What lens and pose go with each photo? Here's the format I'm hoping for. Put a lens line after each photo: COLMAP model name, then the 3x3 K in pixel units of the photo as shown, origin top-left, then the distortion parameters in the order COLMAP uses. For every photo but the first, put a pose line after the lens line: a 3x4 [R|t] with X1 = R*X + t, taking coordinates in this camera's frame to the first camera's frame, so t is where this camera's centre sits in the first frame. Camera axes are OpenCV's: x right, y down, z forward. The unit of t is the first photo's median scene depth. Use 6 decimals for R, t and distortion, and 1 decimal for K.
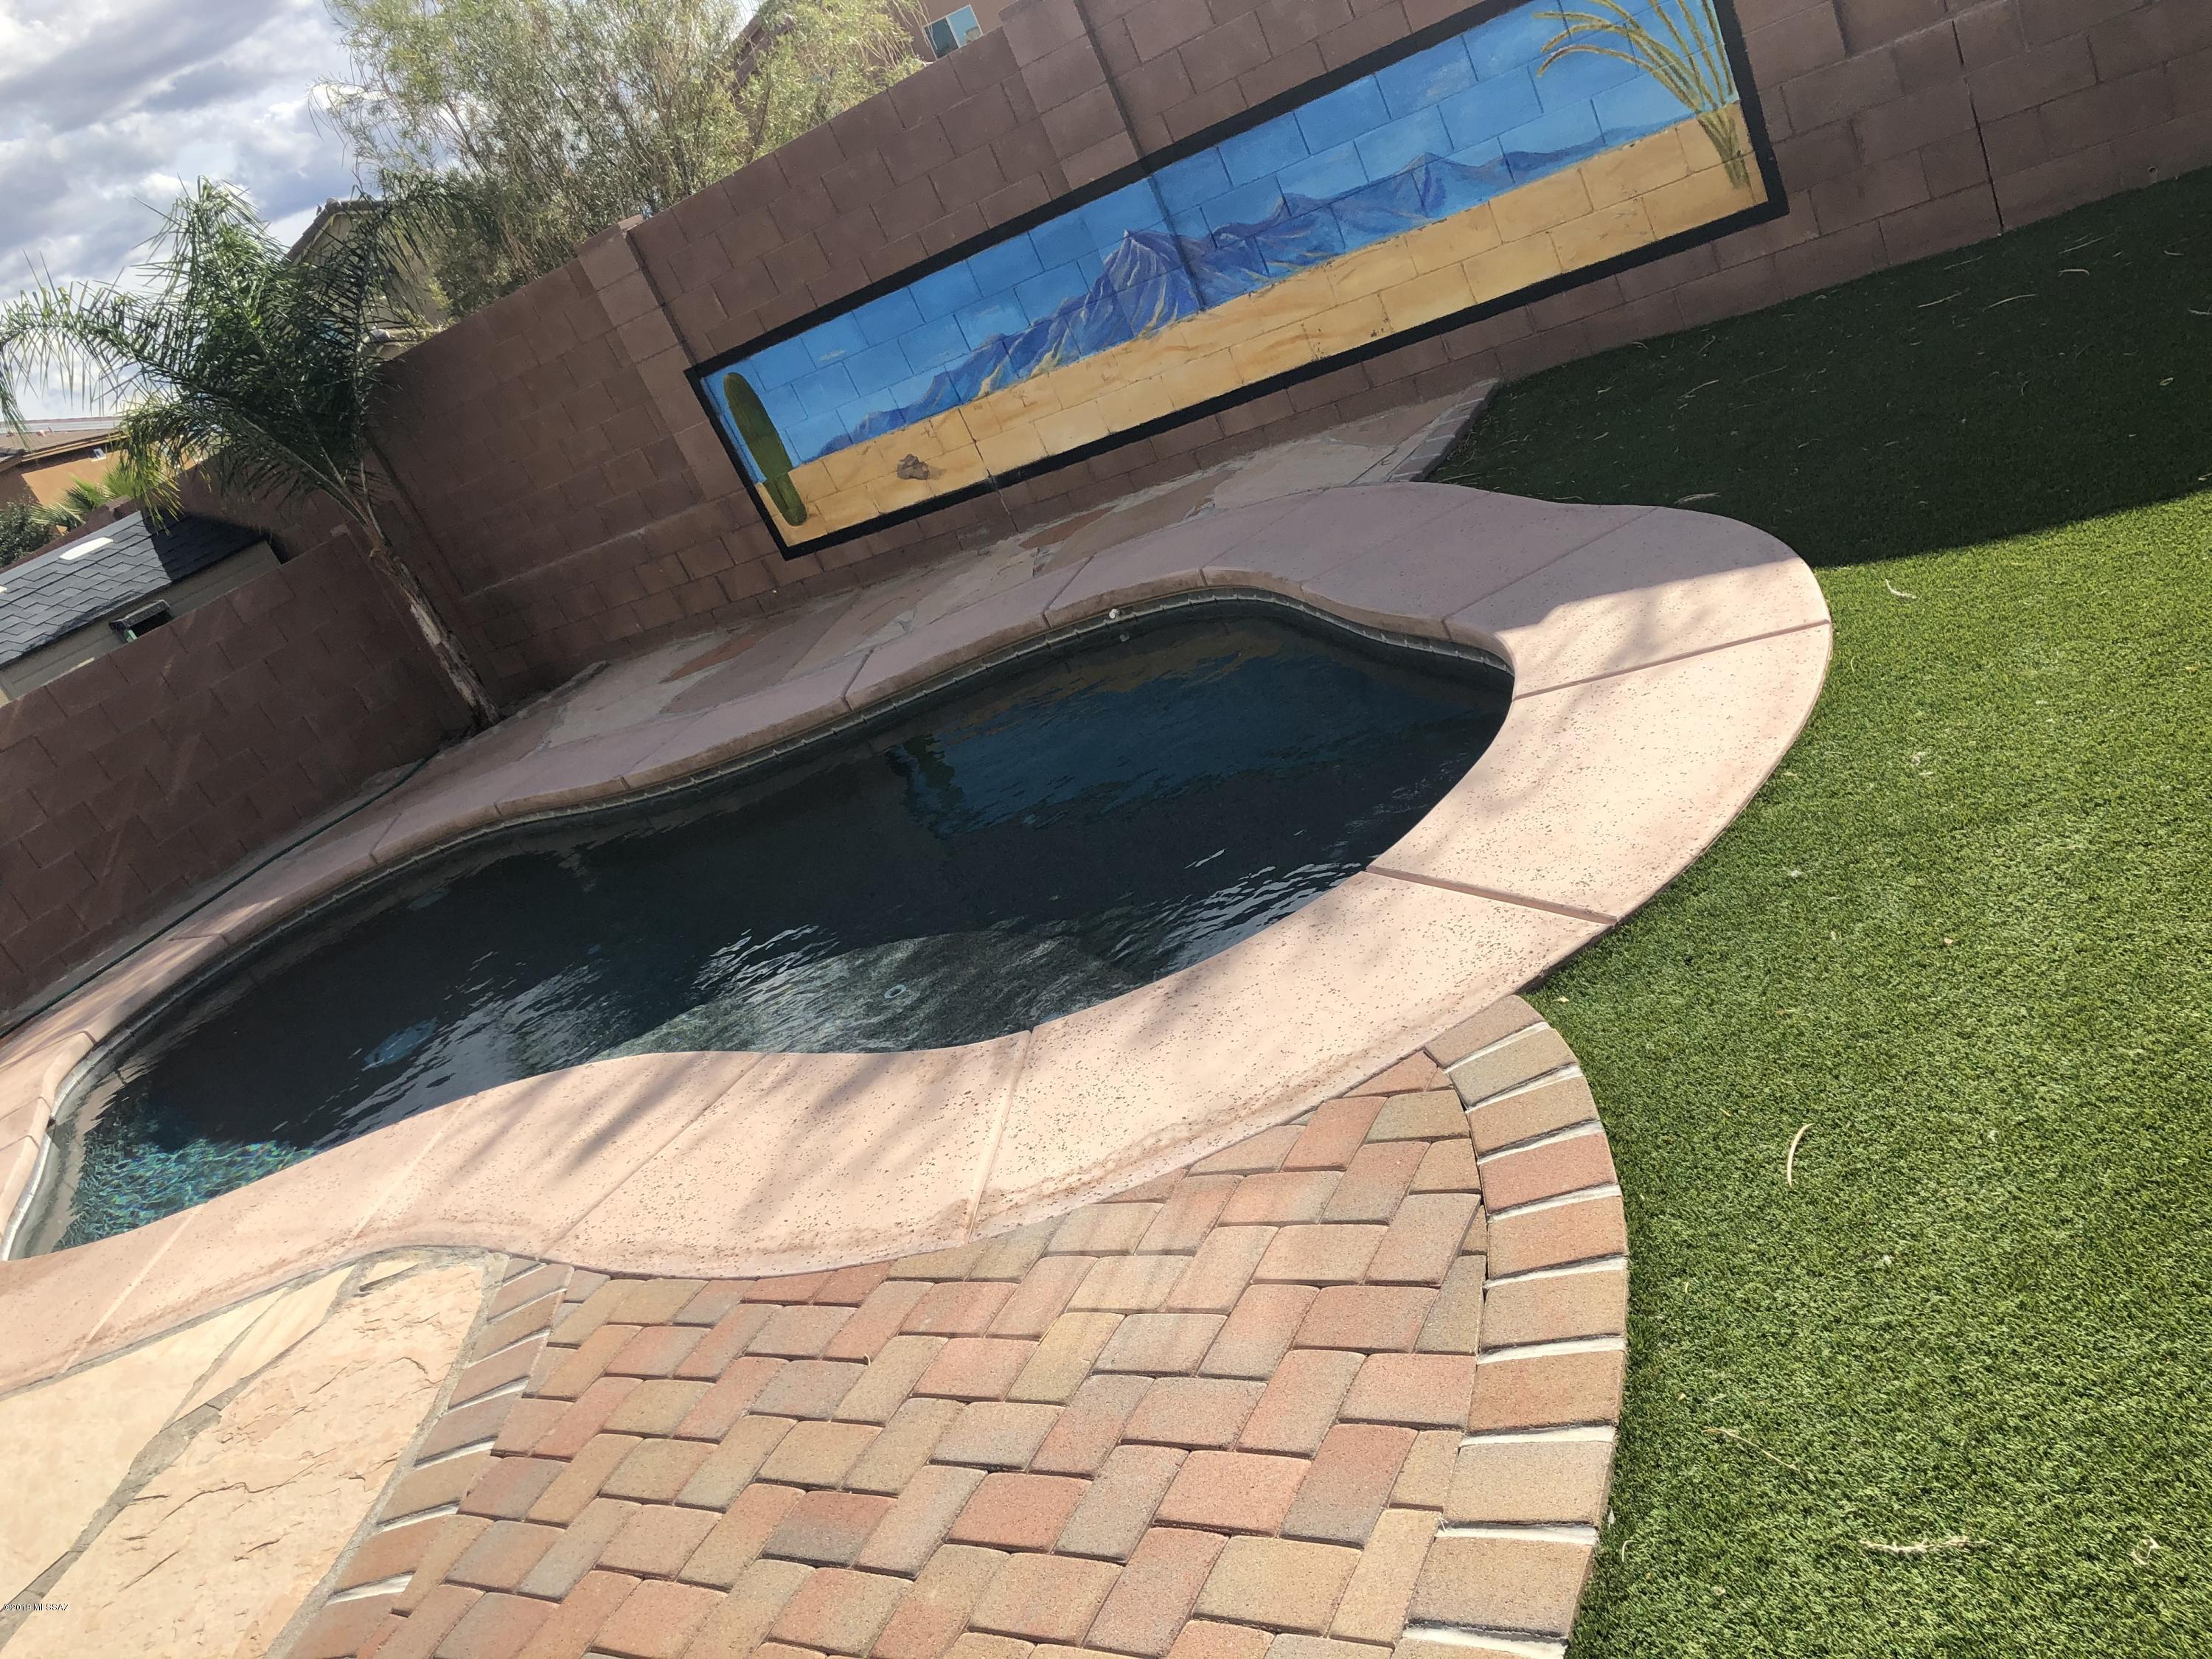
lens RADIAL K [[1813.8, 0, 1151.1], [0, 1813.8, 851.7], [0, 0, 1]] dist [0.057898, -0.042879]
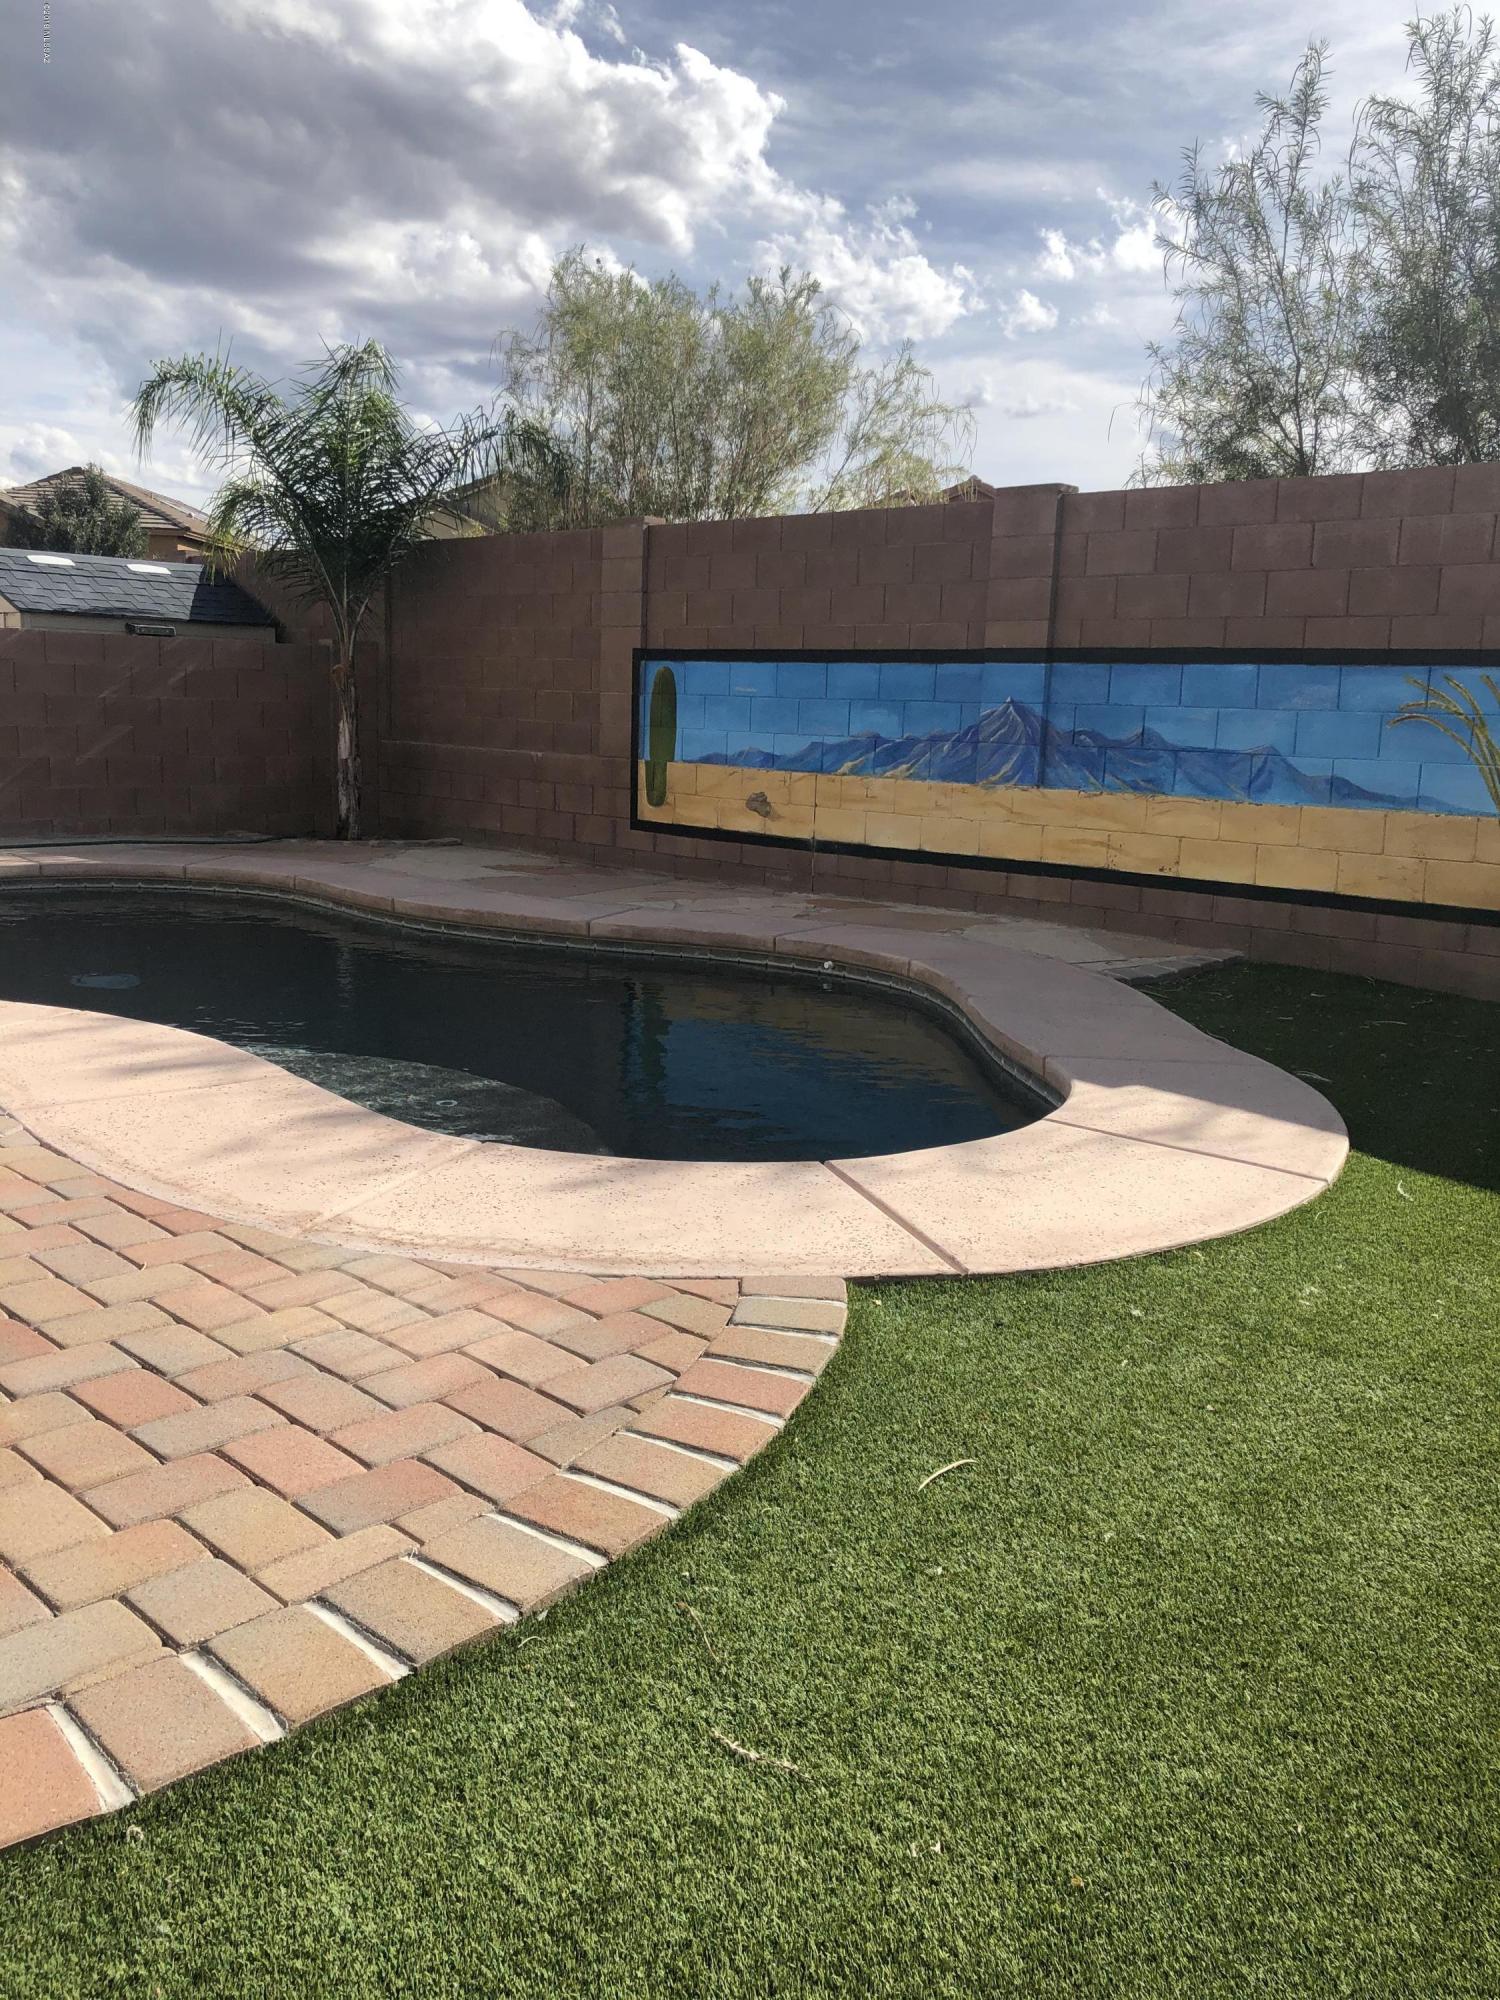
lens RADIAL K [[1640.0, 0, 762.1], [0, 1640.0, 1006.8], [0, 0, 1]] dist [0.057898, -0.042879]
pose [[0.869391, 0.472331, -0.145127, 0.106147], [-0.489948, 0.862130, -0.129166, 0.042178], [0.064109, 0.183400, 0.980946, 0.015074]]
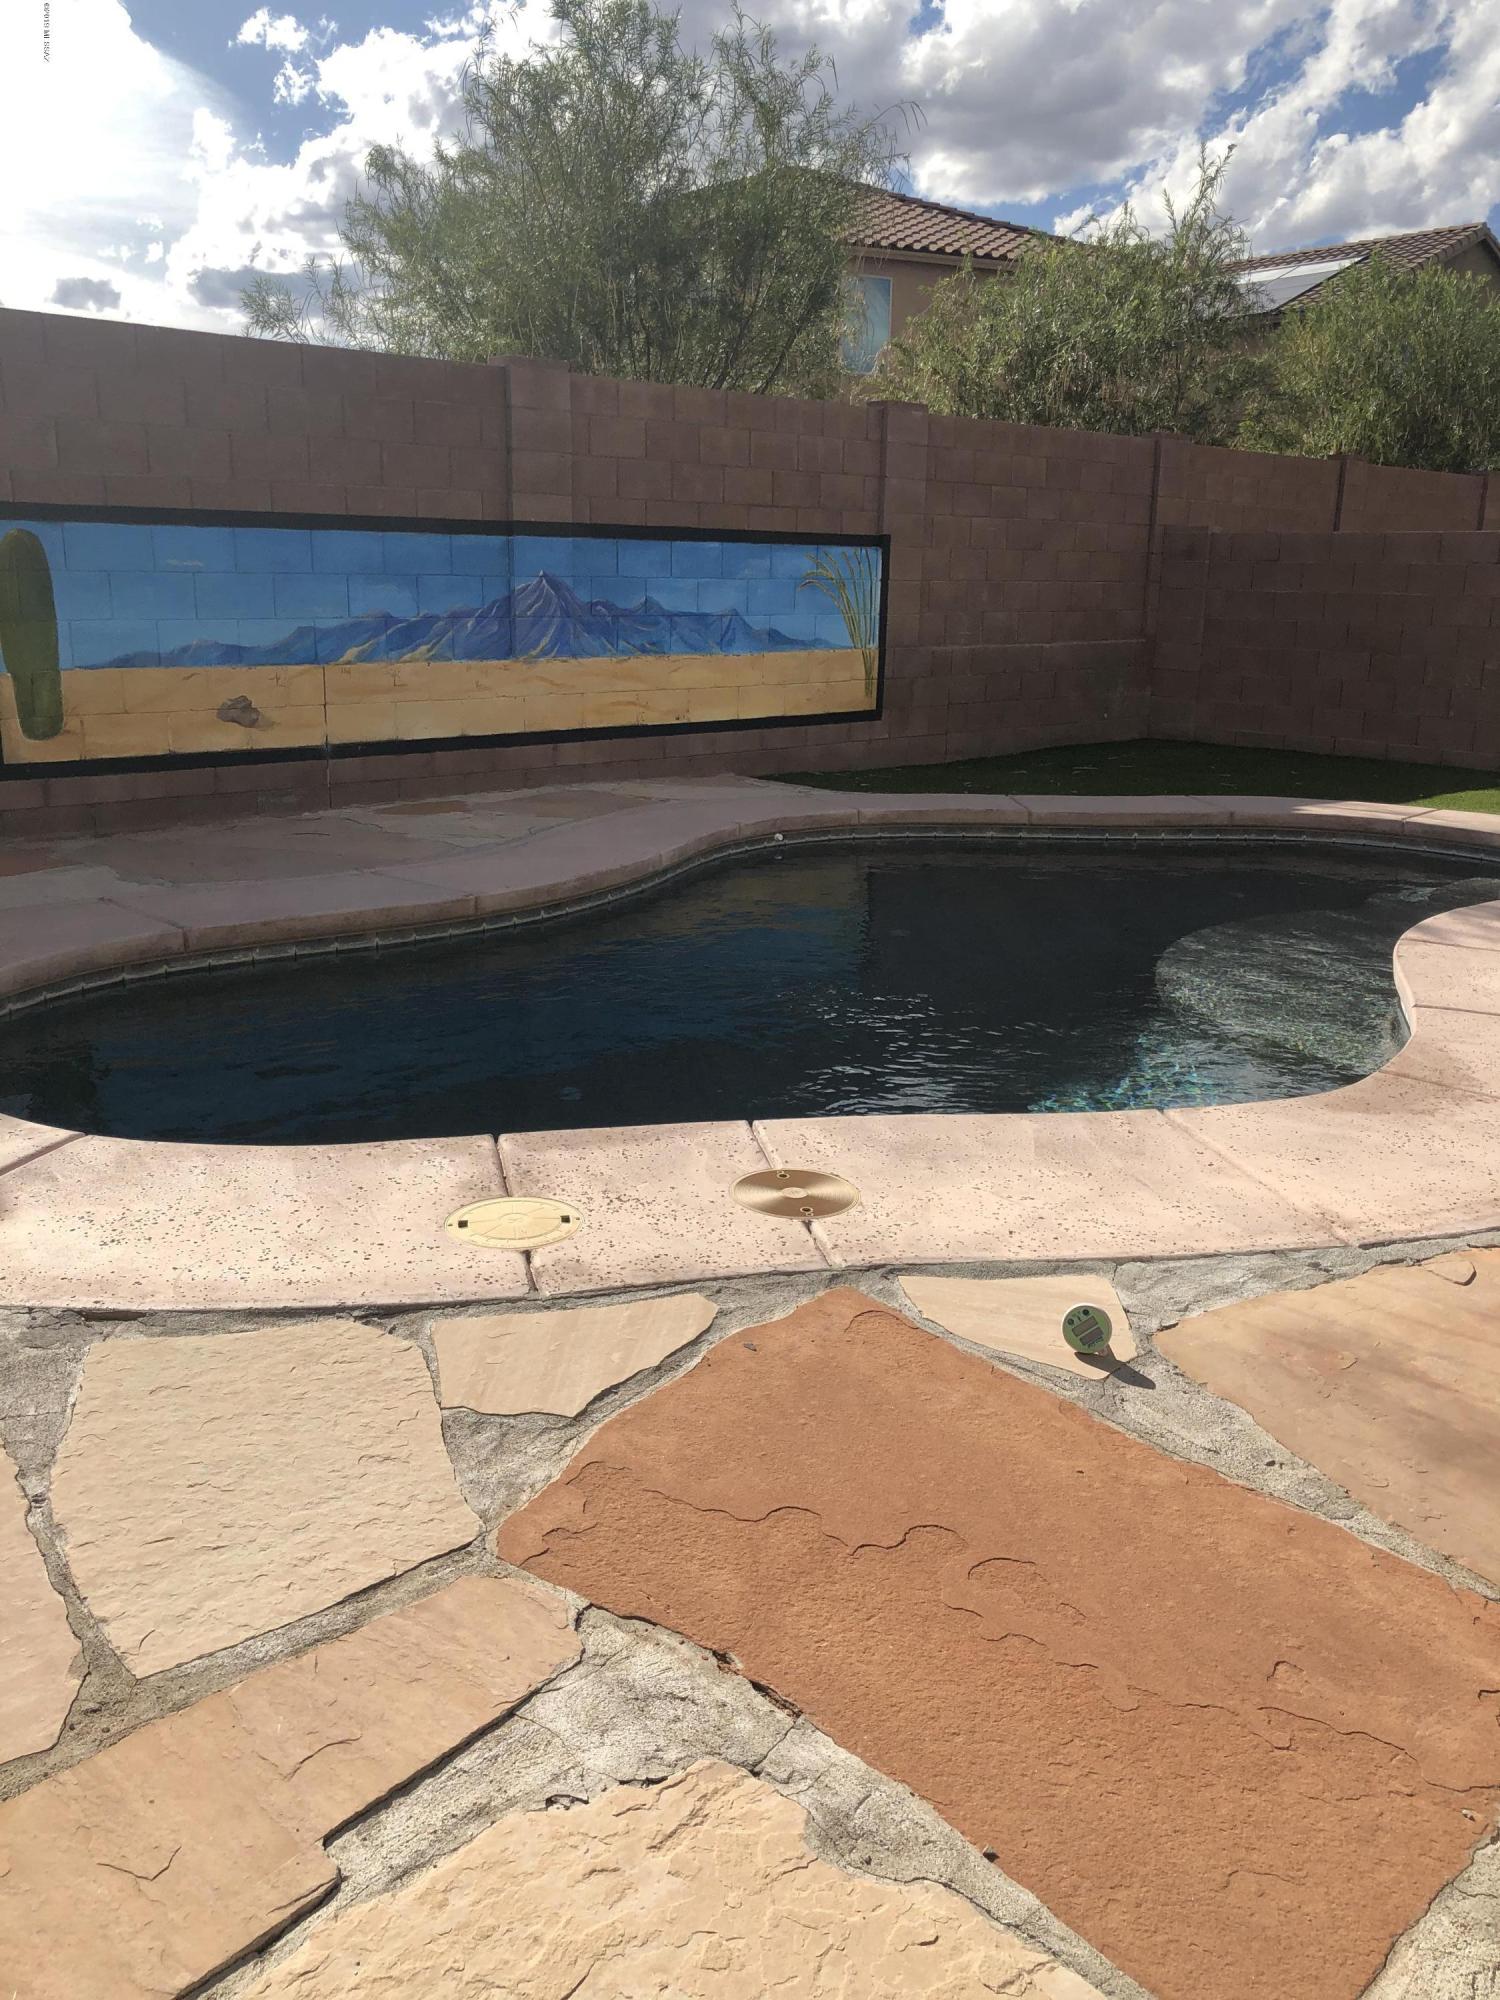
lens RADIAL K [[1640.0, 0, 751.2], [0, 1640.0, 1011.5], [0, 0, 1]] dist [0.057898, -0.042879]
pose [[0.269799, 0.171092, 0.947595, -1.066322], [0.238795, 0.941459, -0.237974, 0.238730], [-0.932837, 0.290486, 0.213149, 0.841587]]
